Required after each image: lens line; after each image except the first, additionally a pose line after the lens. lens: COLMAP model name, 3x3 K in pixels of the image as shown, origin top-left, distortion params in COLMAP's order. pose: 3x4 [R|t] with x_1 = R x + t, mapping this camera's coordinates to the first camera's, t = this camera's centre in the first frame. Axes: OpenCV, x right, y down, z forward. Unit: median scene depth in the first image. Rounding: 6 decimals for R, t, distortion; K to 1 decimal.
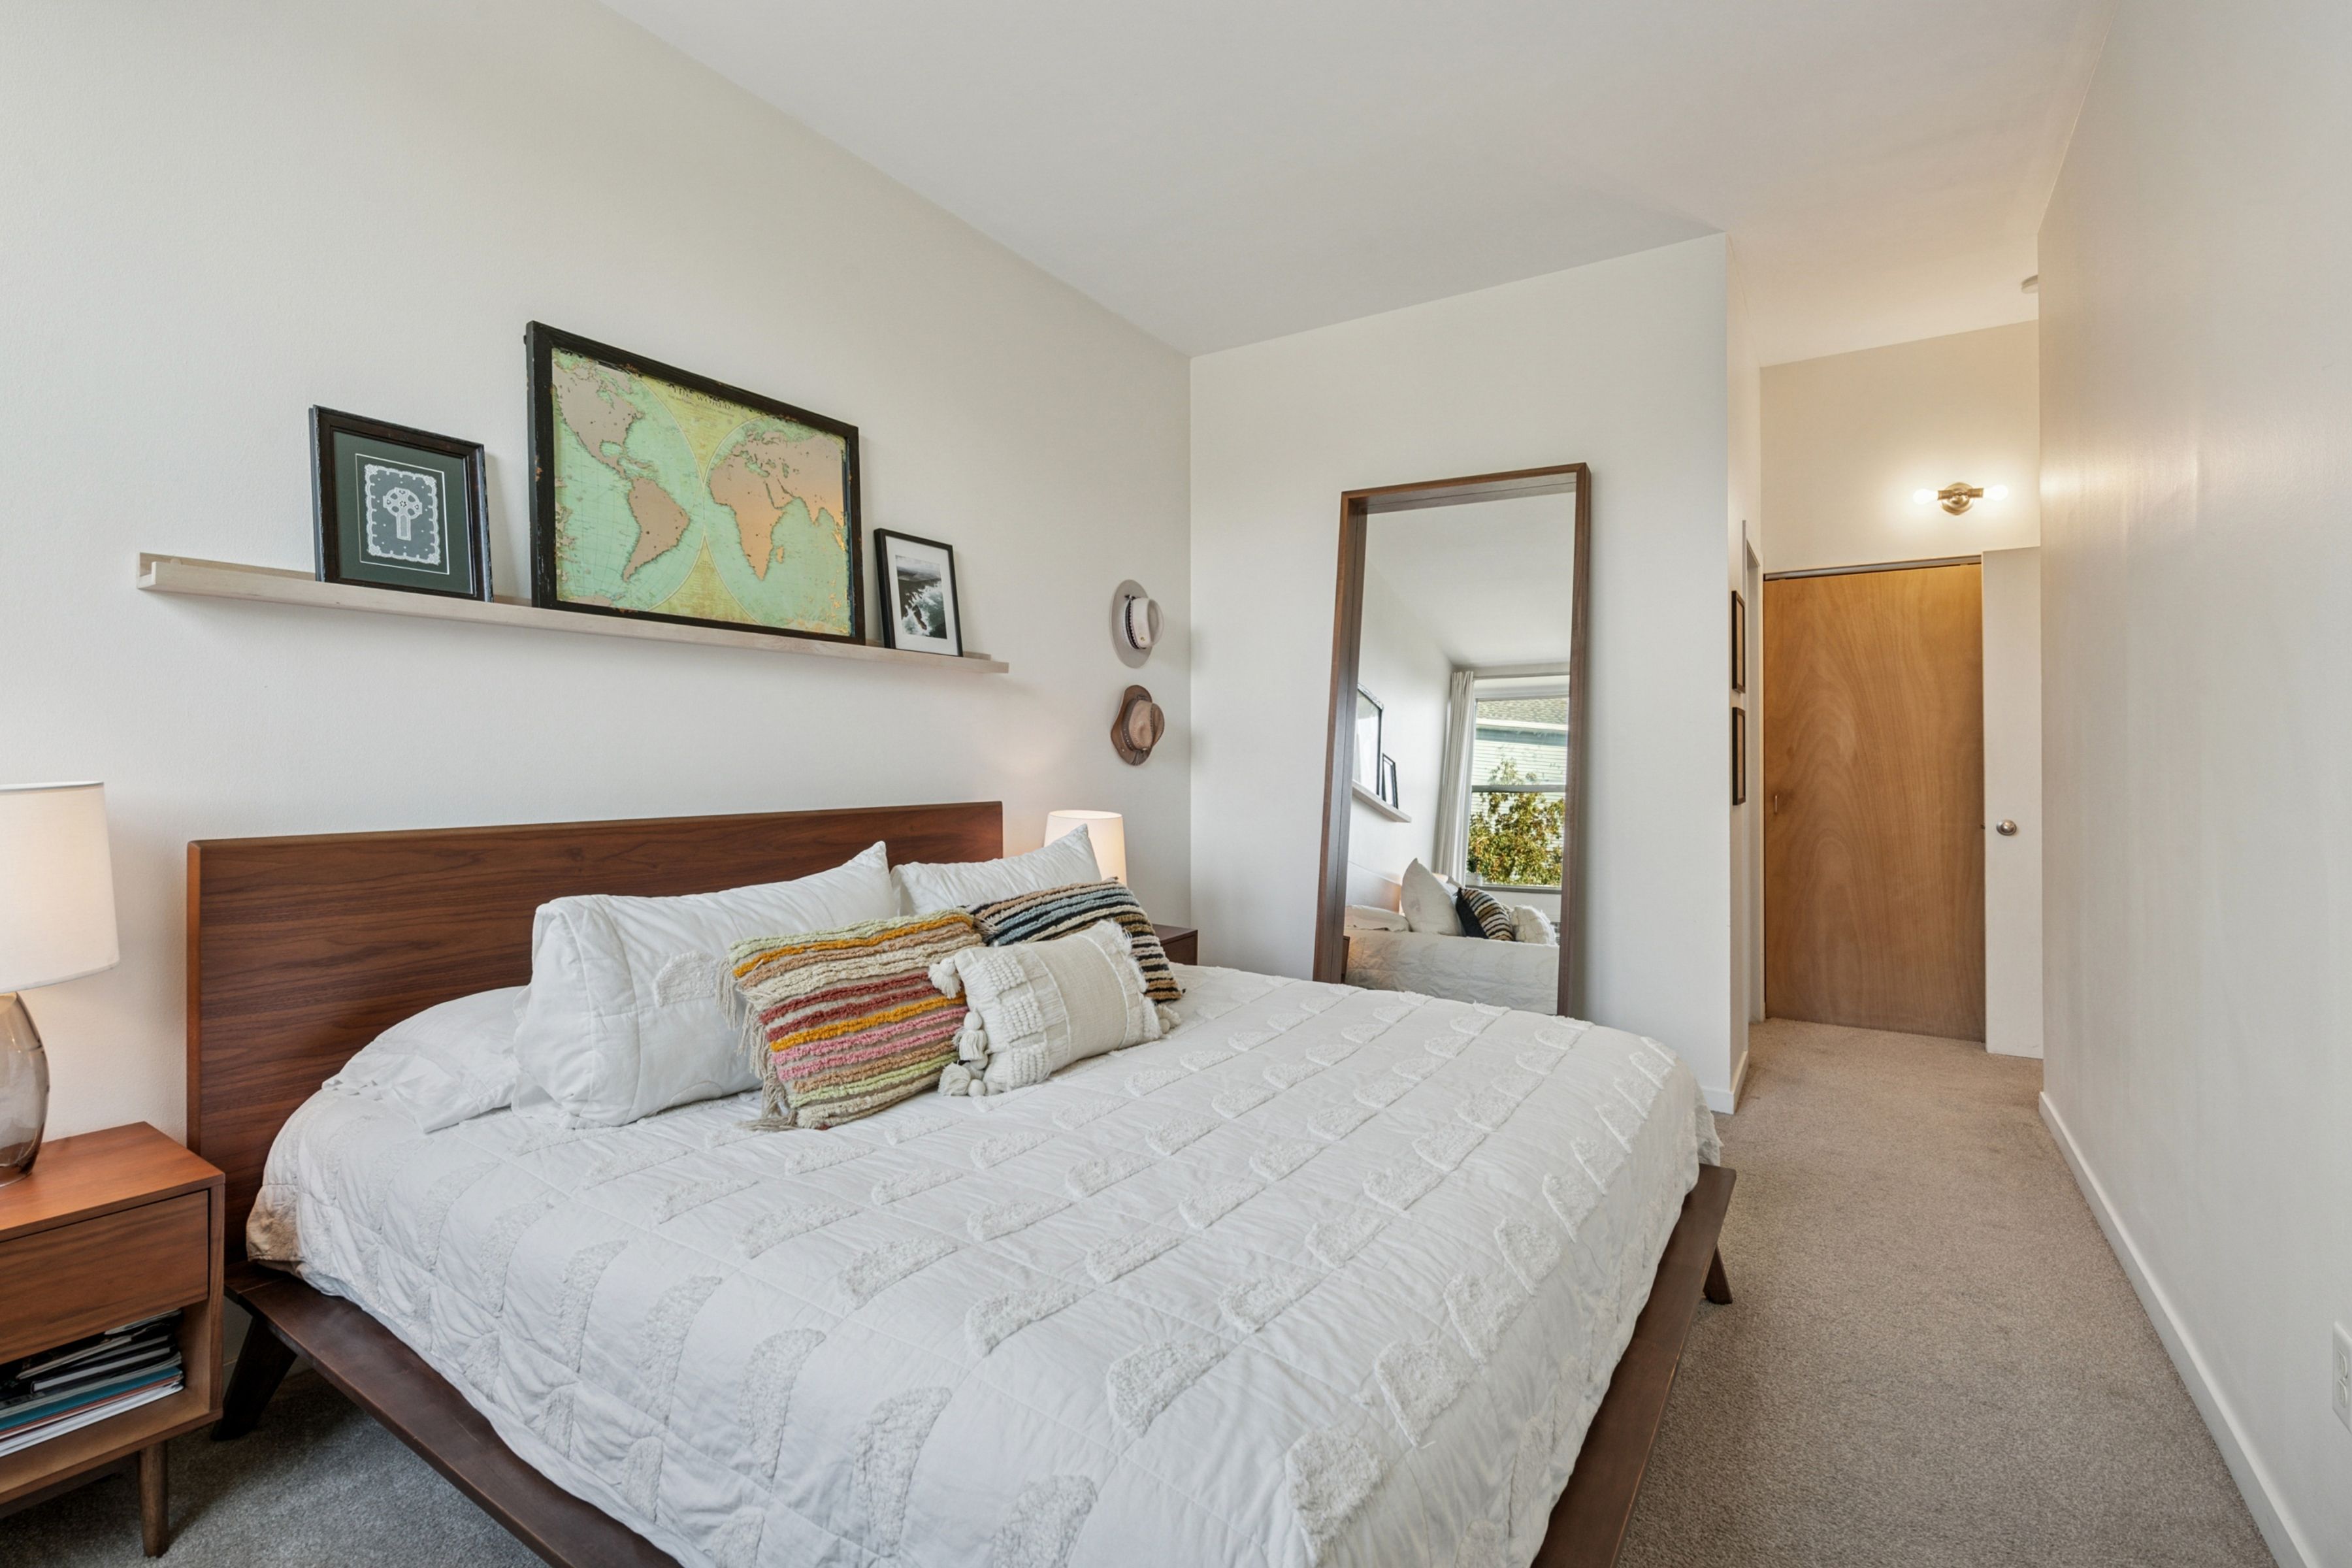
lens RADIAL K [[1059.4, 0, 1184.4], [0, 1059.4, 772.7], [0, 0, 1]] dist [-0.011751, -0.000266]
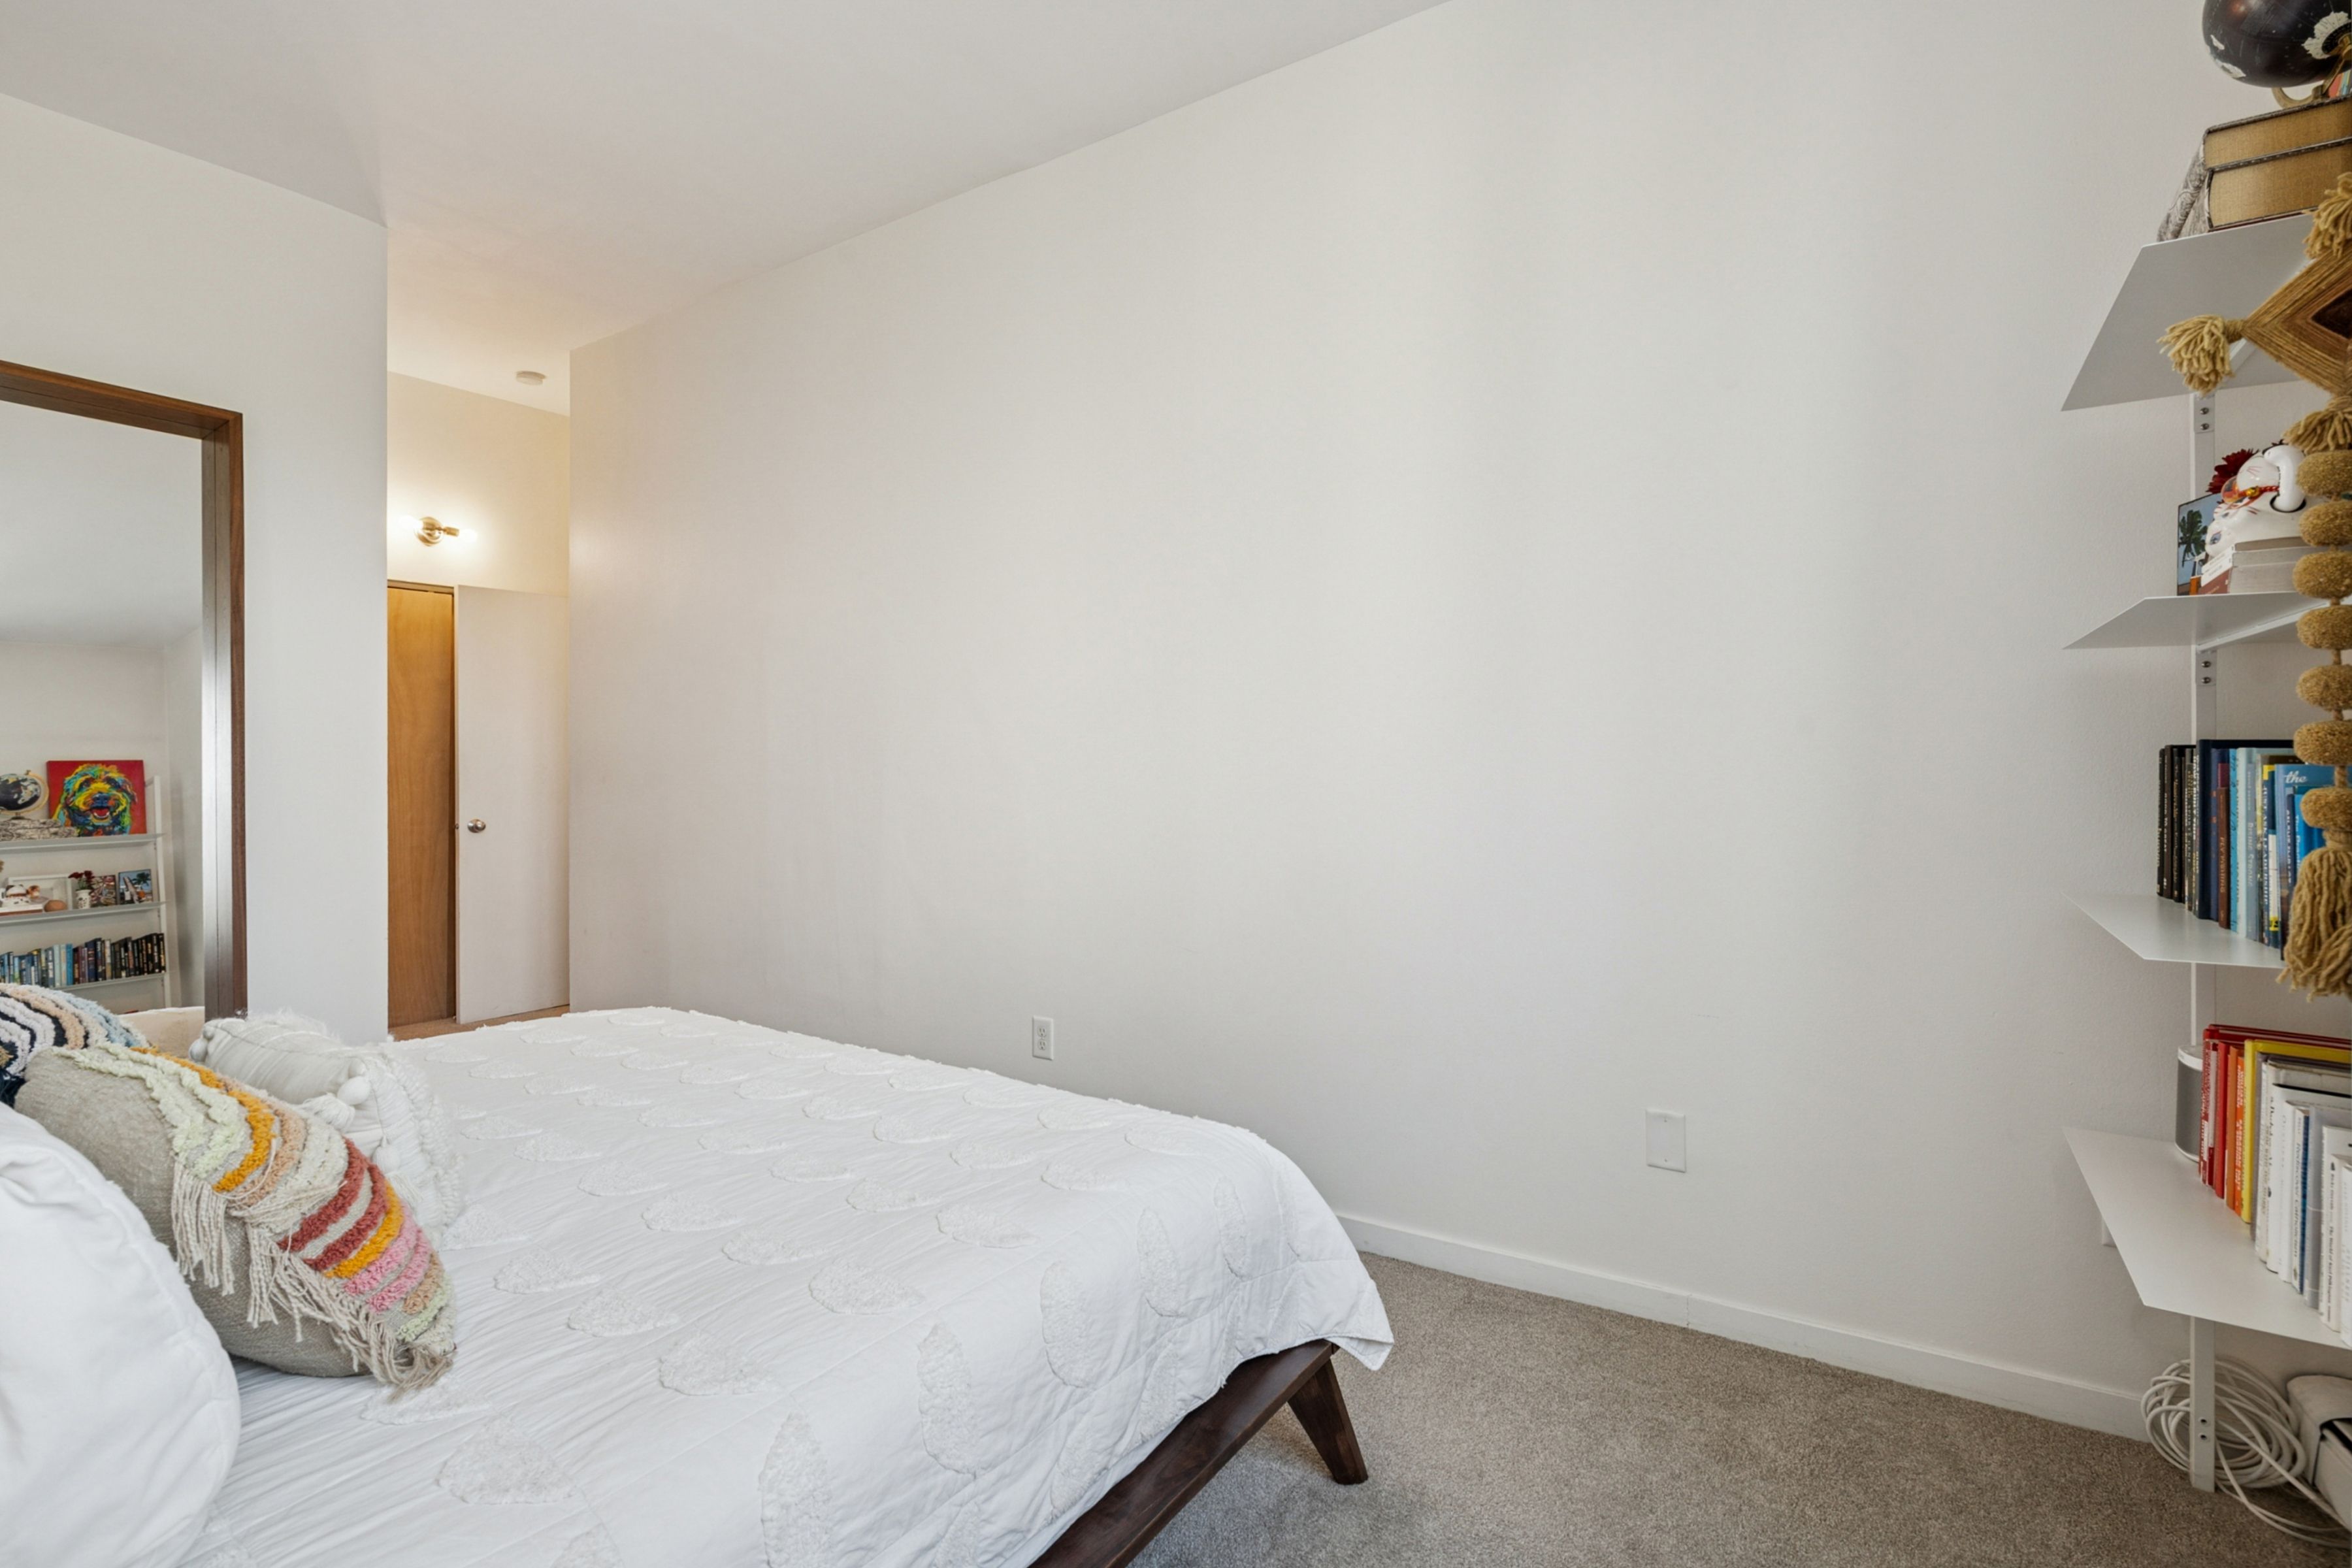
lens RADIAL K [[1059.4, 0, 1184.6], [0, 1059.4, 782.5], [0, 0, 1]] dist [-0.011751, -0.000266]
pose [[0.009203, -0.012545, 0.999879, -1.361835], [0.005495, 0.999907, 0.012495, -0.023948], [-0.999943, 0.005379, 0.009271, 0.744223]]
